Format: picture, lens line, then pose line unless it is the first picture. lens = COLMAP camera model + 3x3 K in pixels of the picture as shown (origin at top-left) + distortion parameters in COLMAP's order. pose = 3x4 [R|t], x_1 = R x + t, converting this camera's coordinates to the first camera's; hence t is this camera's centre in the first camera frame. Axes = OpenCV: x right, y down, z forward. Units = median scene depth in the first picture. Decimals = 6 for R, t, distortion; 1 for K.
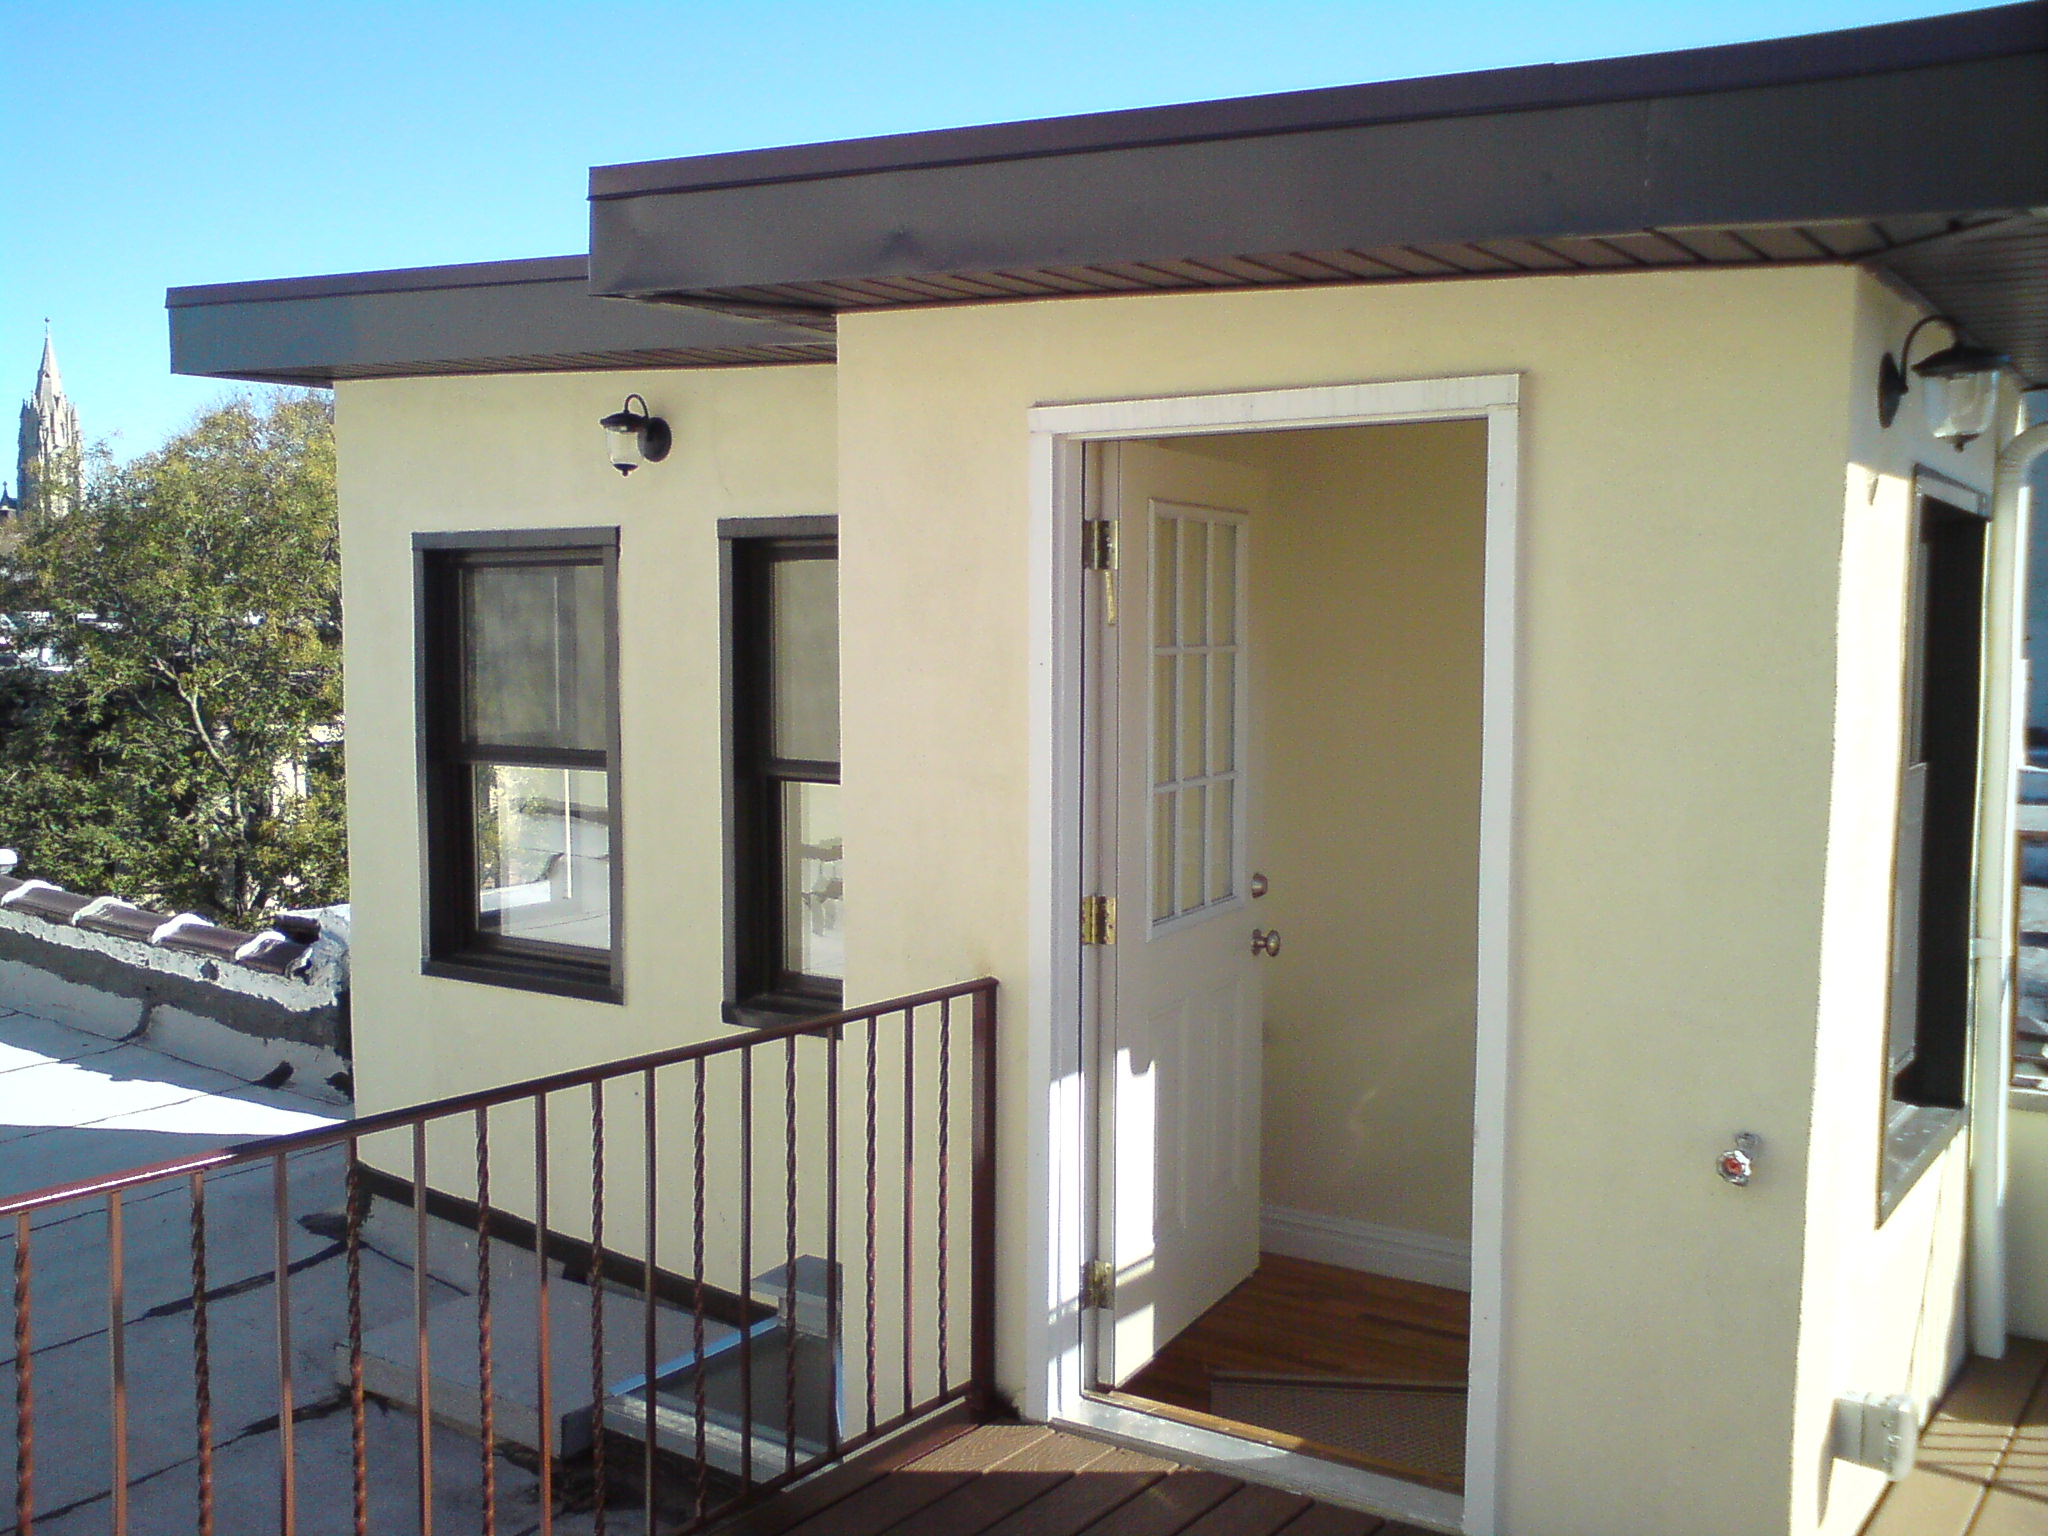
lens RADIAL K [[1999.6, 0, 1024.0], [0, 1999.6, 768.0], [0, 0, 1]] dist [-0.306842, 0.715198]
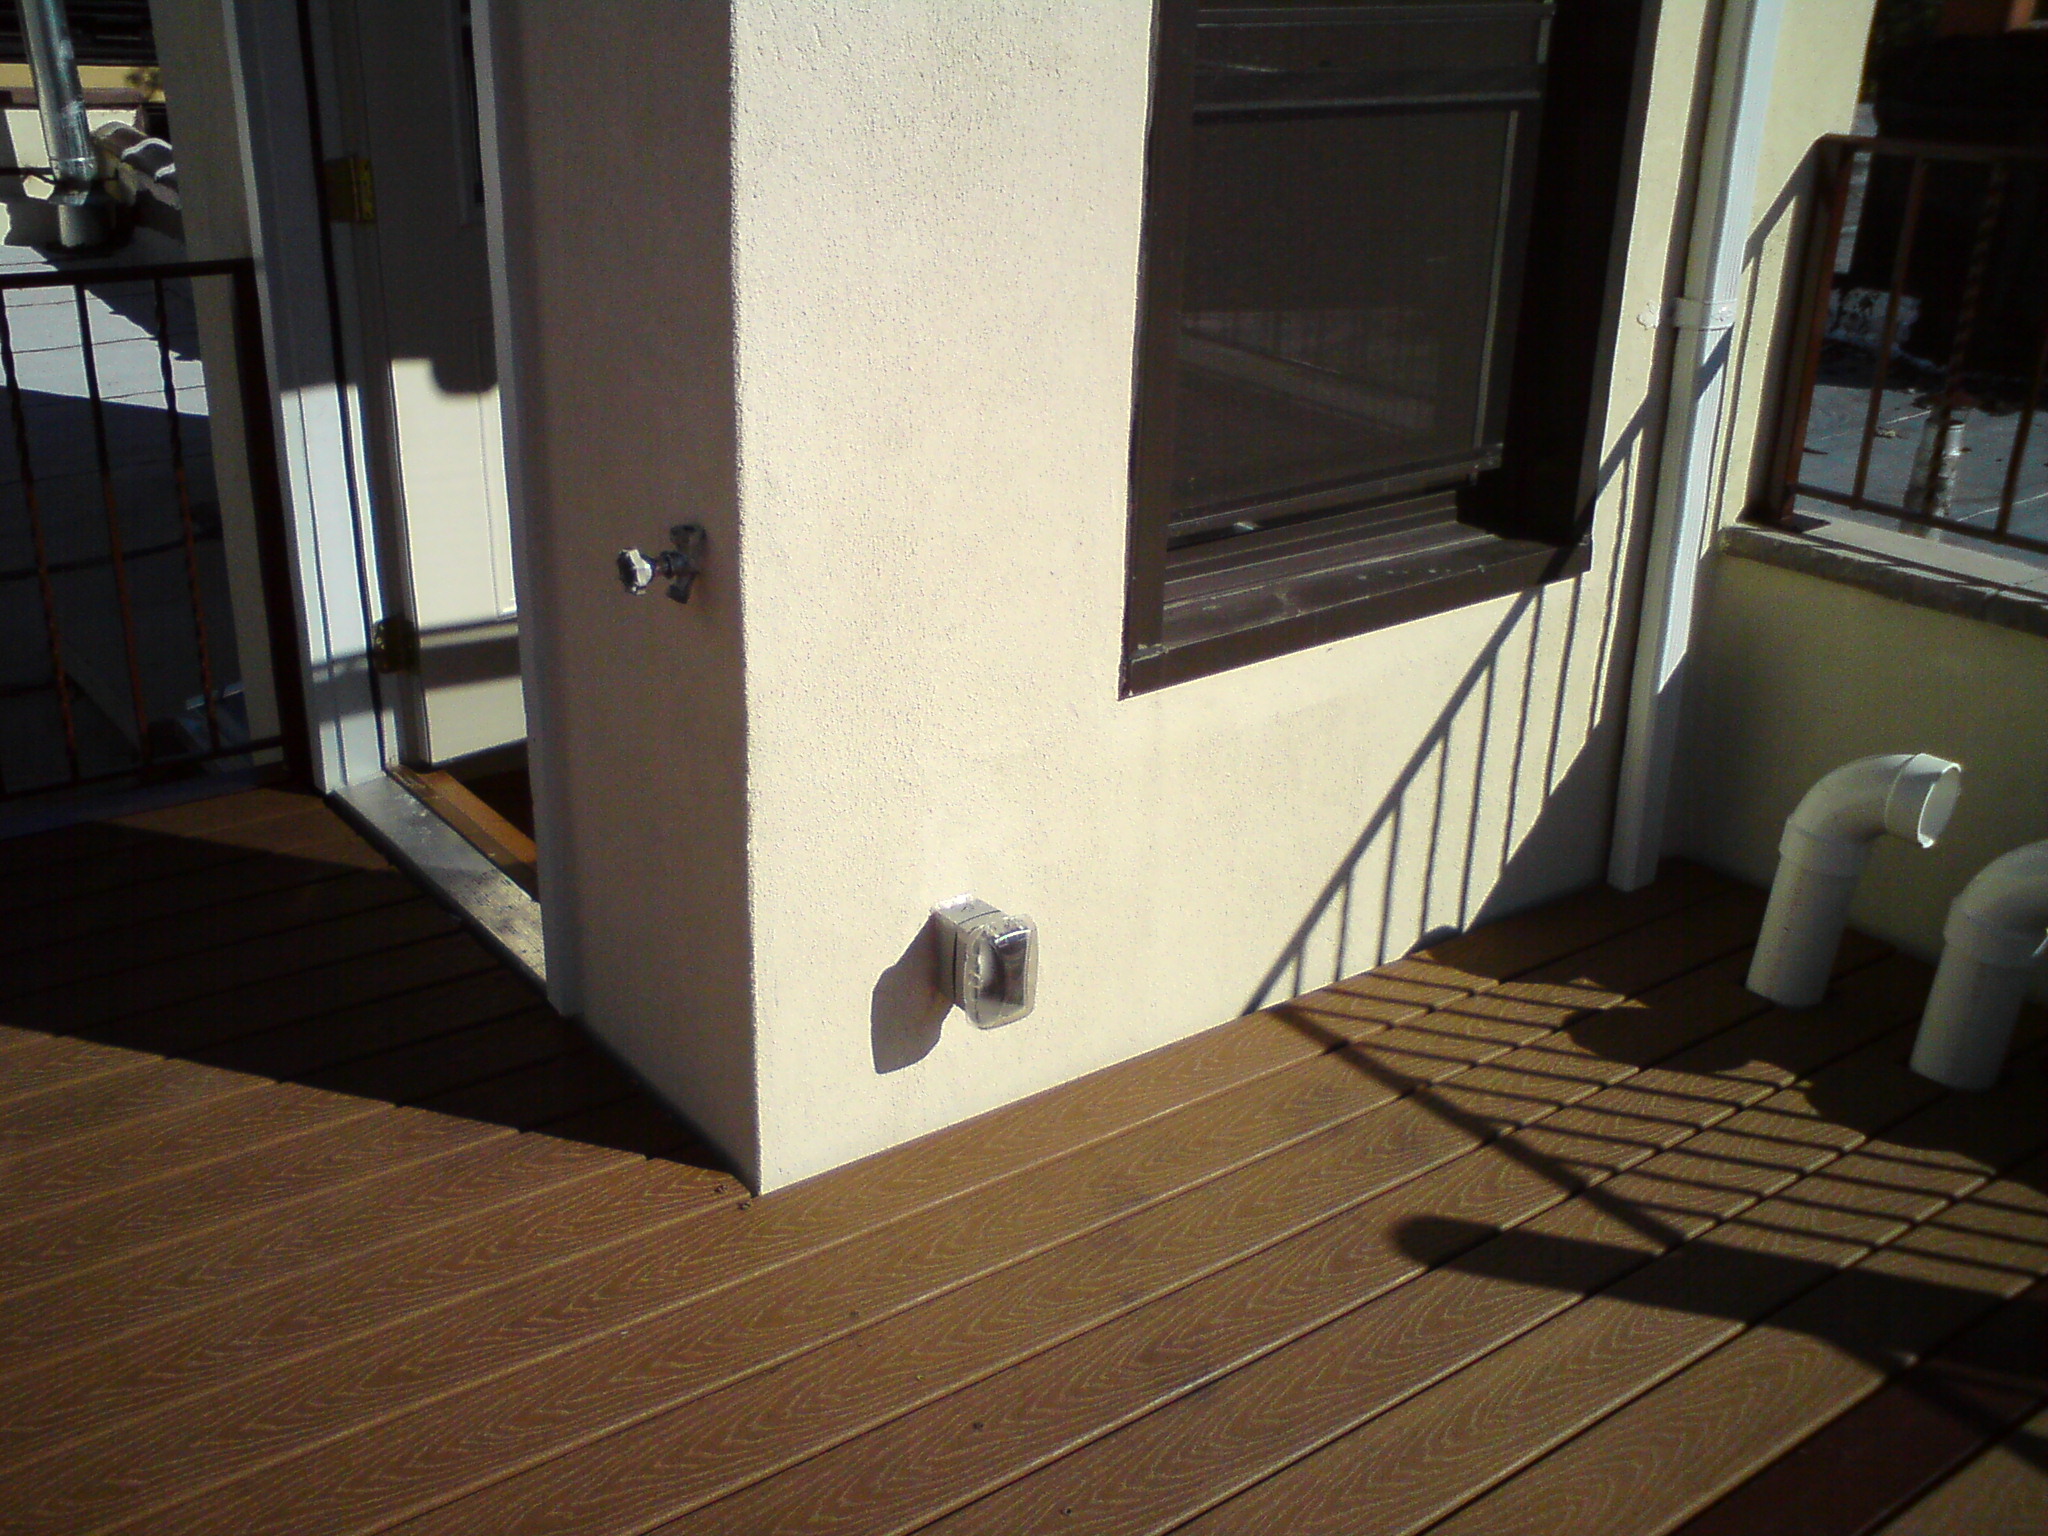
lens RADIAL K [[1999.6, 0, 1024.0], [0, 1999.6, 768.0], [0, 0, 1]] dist [-0.306842, 0.715198]
pose [[0.948094, 0.137586, -0.286685, 0.545027], [-0.041159, 0.947063, 0.318399, 0.037372], [0.315316, -0.290072, 0.903567, 0.317890]]
